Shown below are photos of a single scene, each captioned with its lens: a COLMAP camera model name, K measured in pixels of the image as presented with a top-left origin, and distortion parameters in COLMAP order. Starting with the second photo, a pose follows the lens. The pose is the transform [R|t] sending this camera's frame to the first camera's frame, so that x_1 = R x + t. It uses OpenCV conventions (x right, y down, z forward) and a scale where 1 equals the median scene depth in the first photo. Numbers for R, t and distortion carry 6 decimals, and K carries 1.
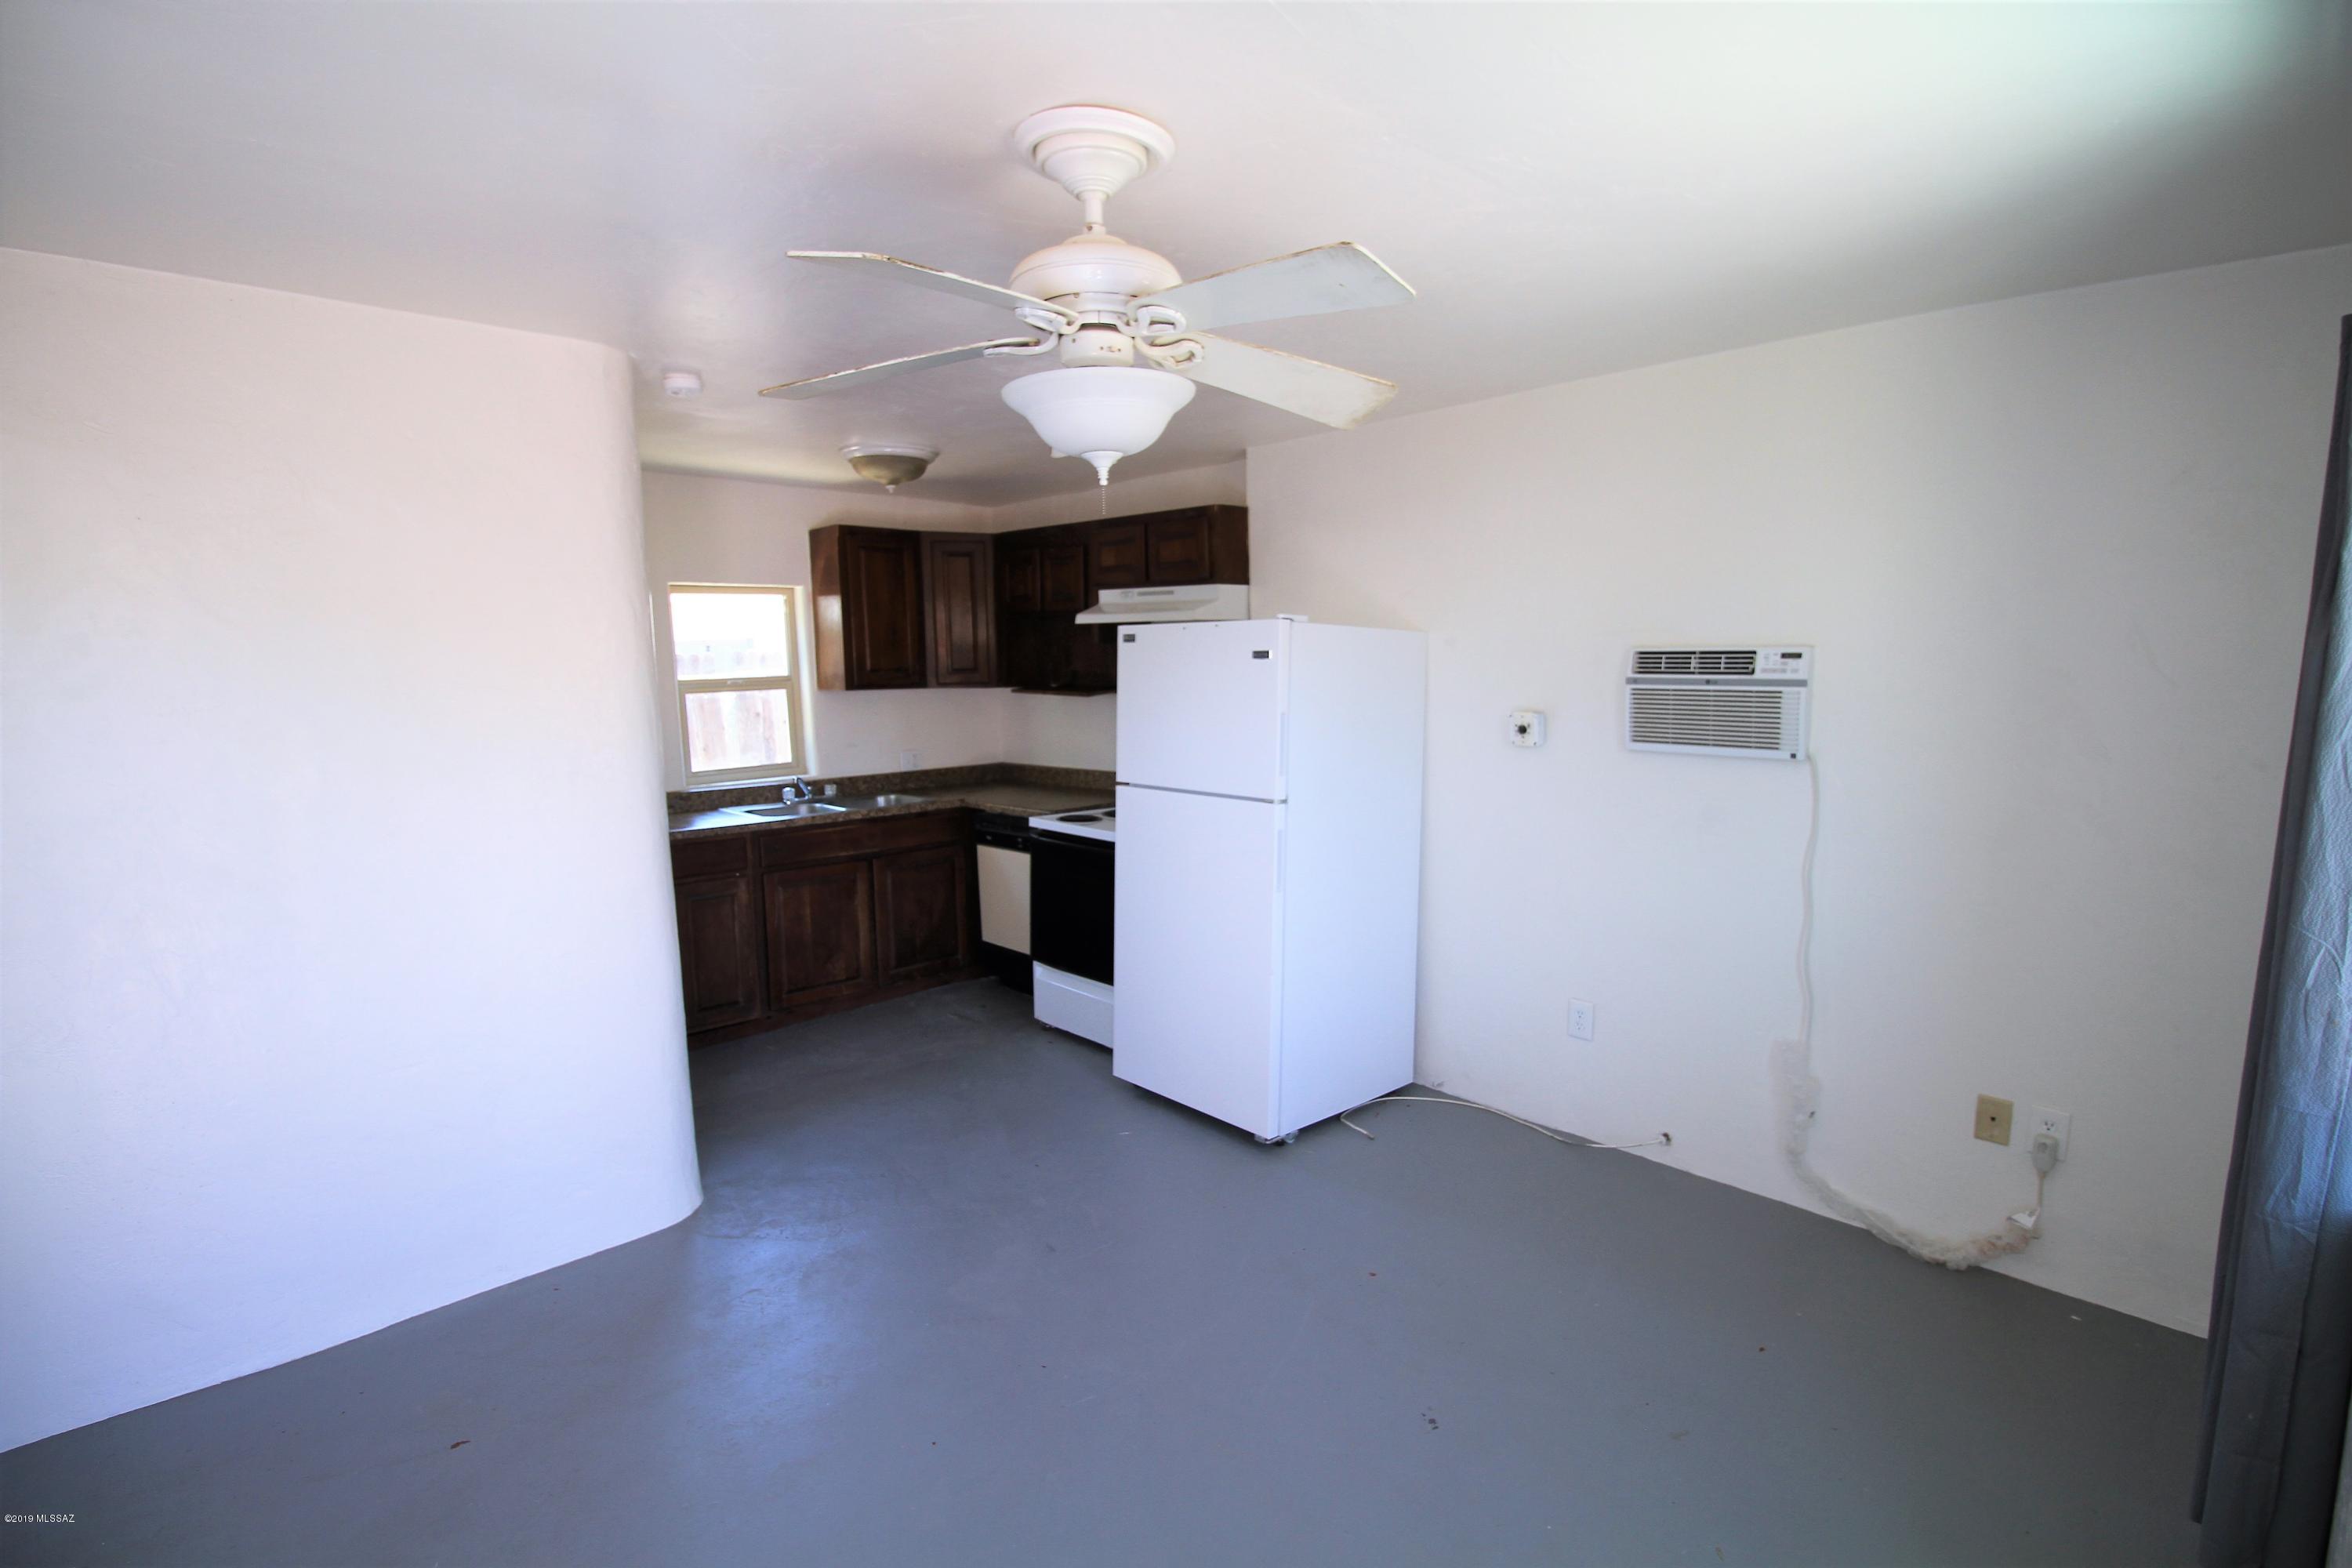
lens RADIAL K [[1079.2, 0, 1182.5], [0, 1079.2, 777.2], [0, 0, 1]] dist [-0.005640, -0.008495]
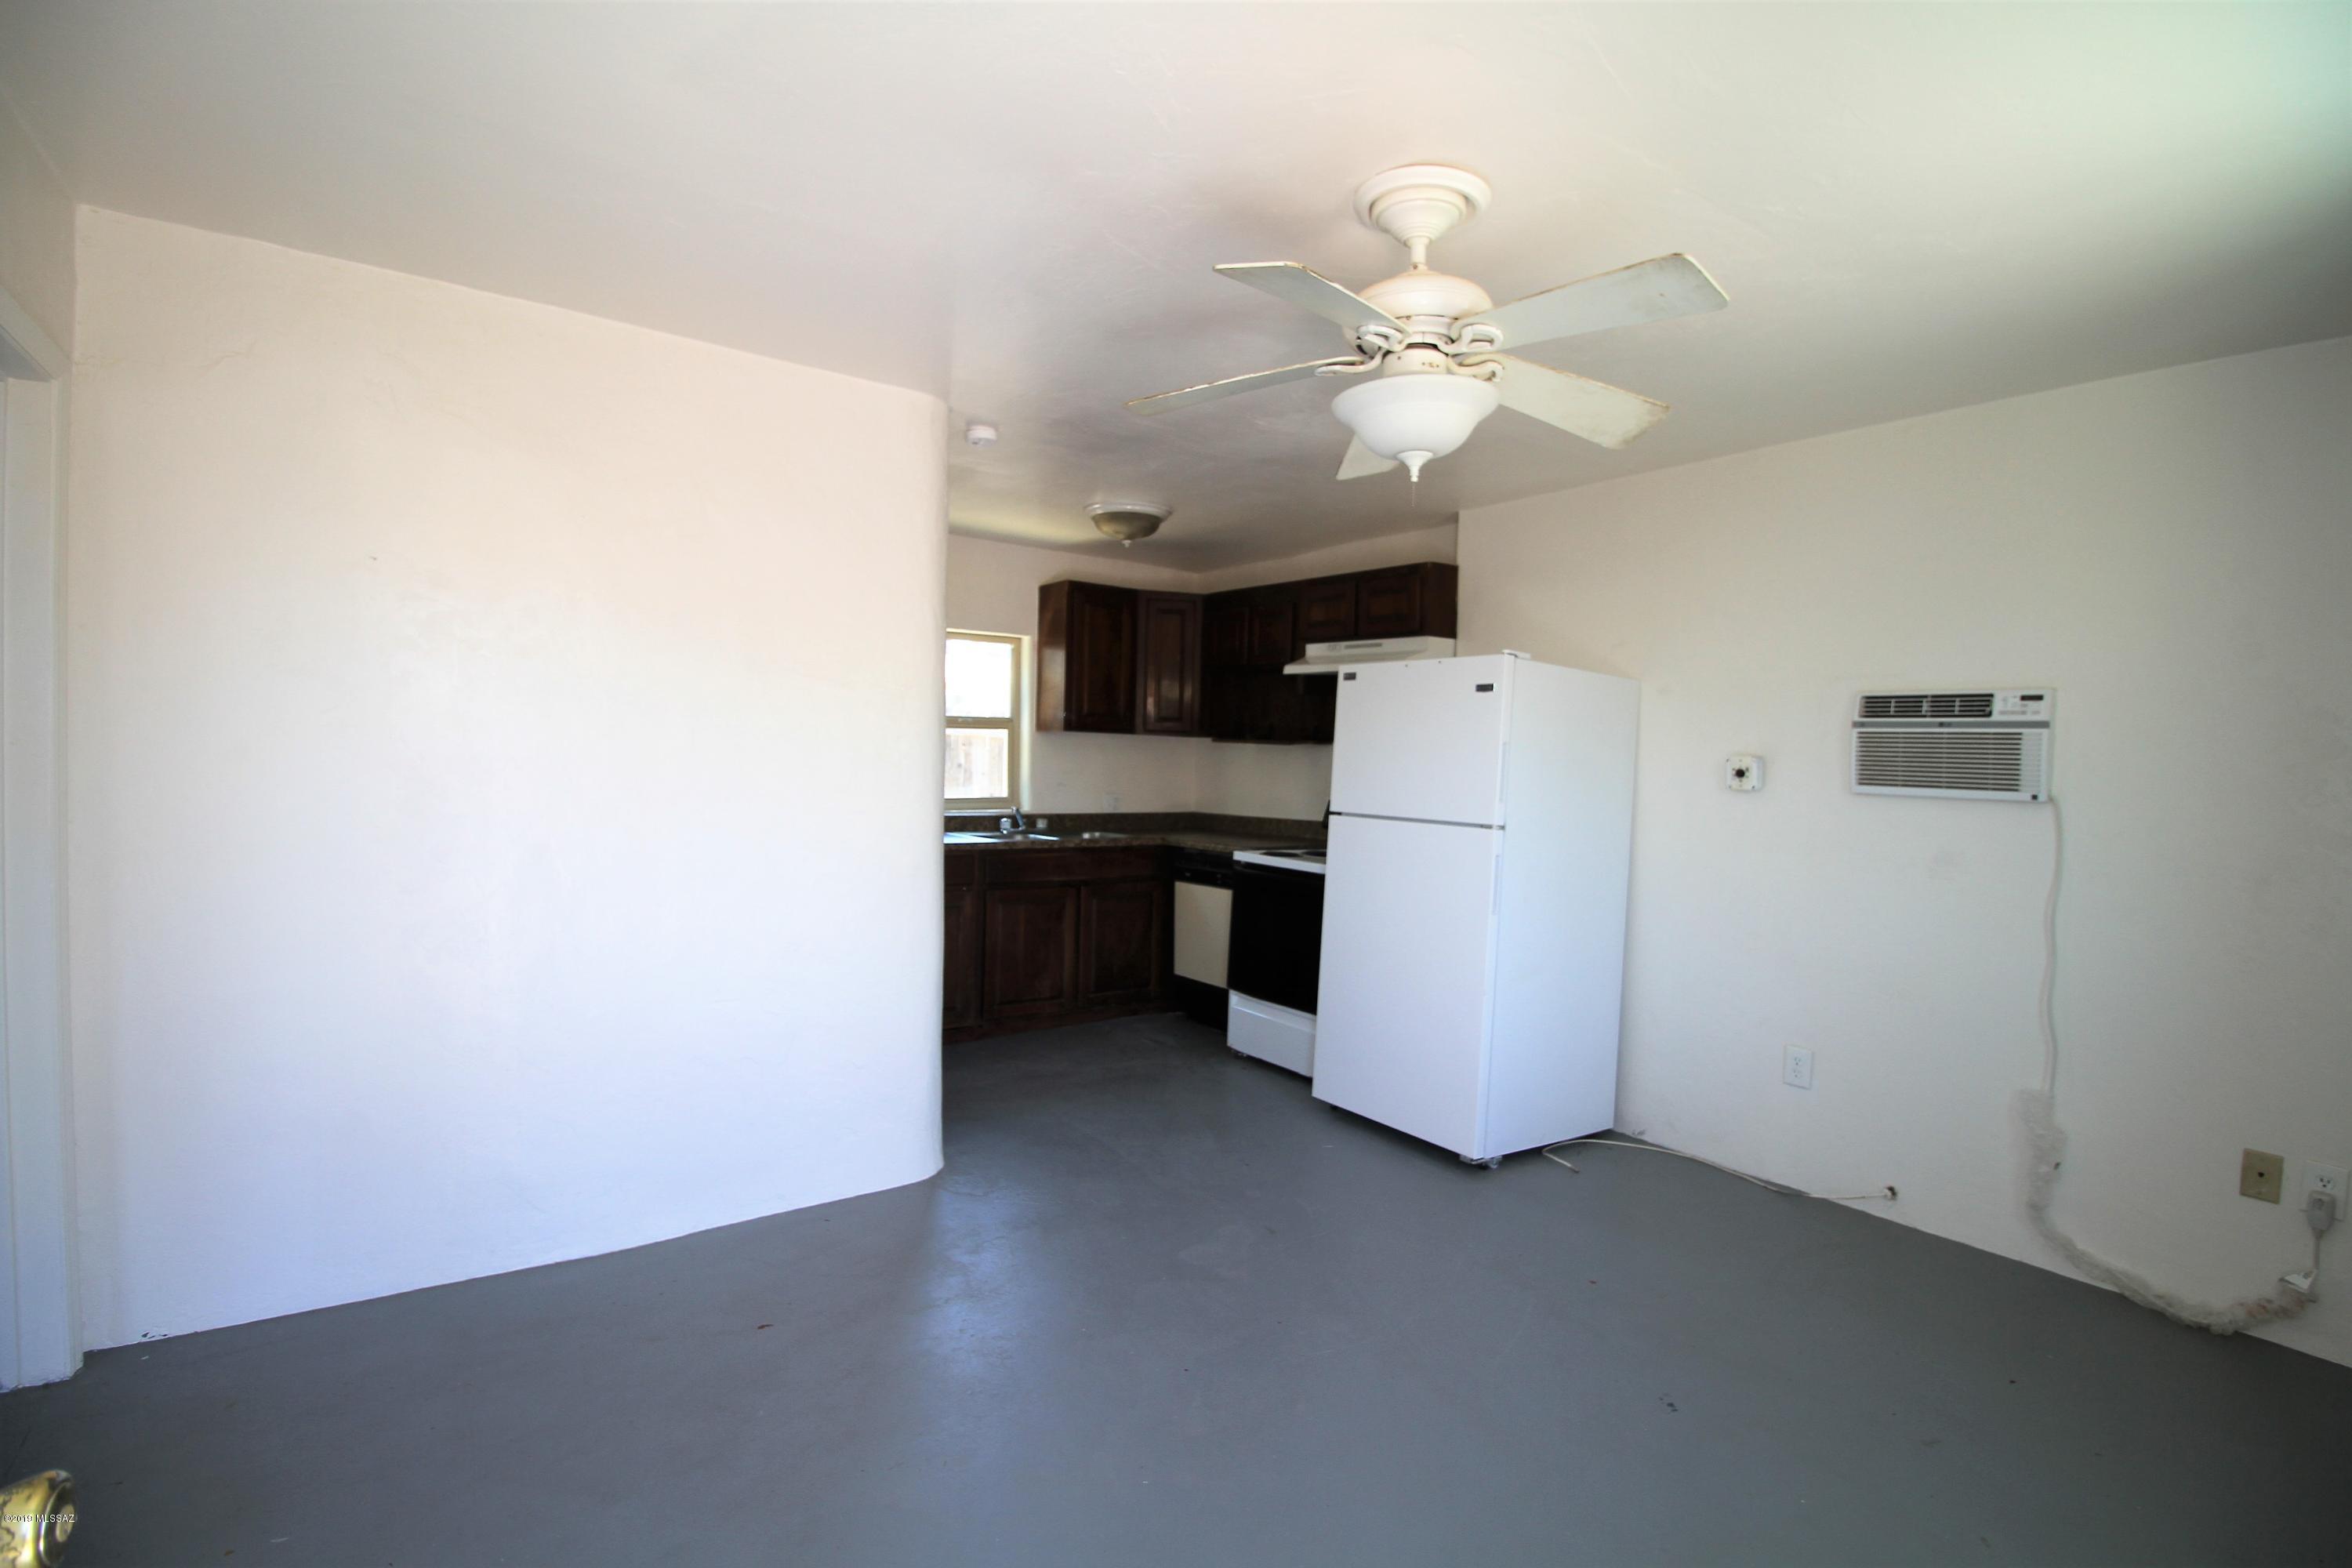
lens RADIAL K [[1079.2, 0, 1182.3], [0, 1079.2, 786.1], [0, 0, 1]] dist [-0.005640, -0.008495]
pose [[0.990767, 0.045060, -0.127866, -0.080908], [-0.055676, 0.995182, -0.080706, 0.083370], [0.123613, 0.087080, 0.988502, -0.075521]]
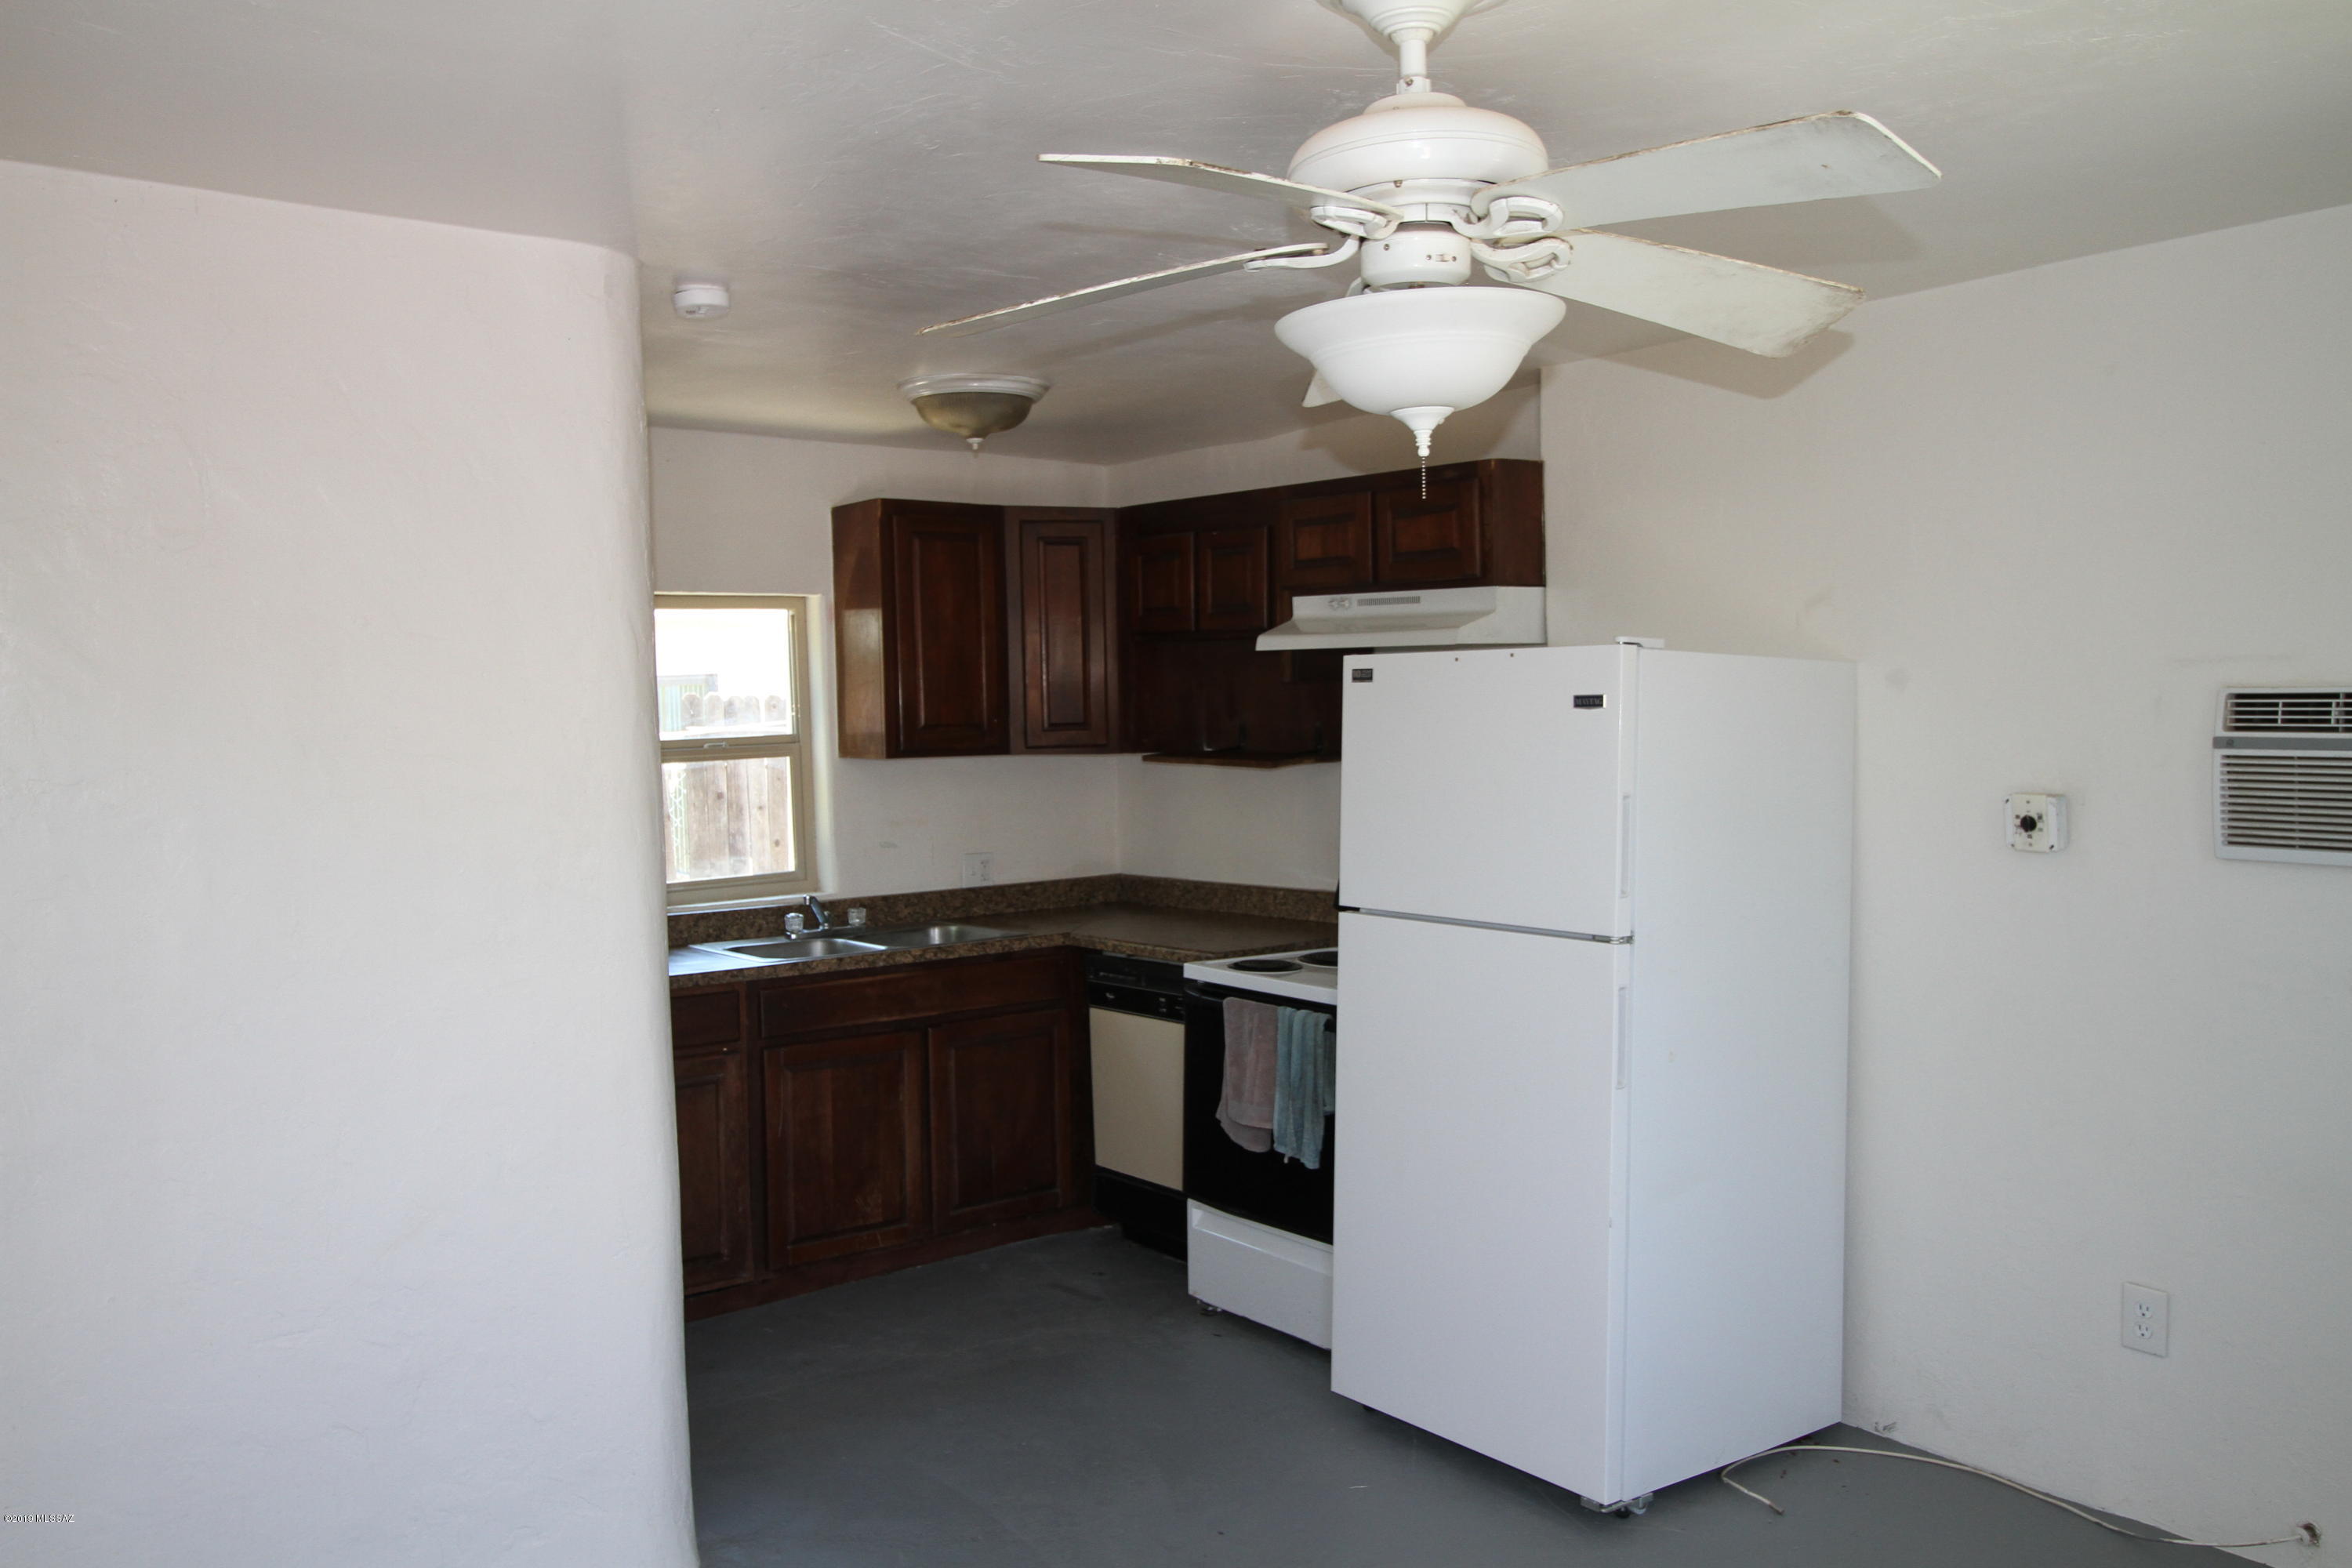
lens RADIAL K [[1826.8, 0, 1170.5], [0, 1826.8, 782.4], [0, 0, 1]] dist [0.012933, -0.012422]
pose [[0.994837, 0.000317, -0.101489, -0.058655], [-0.006921, 0.997879, -0.064732, 0.002243], [0.101253, 0.065100, 0.992728, -0.063216]]
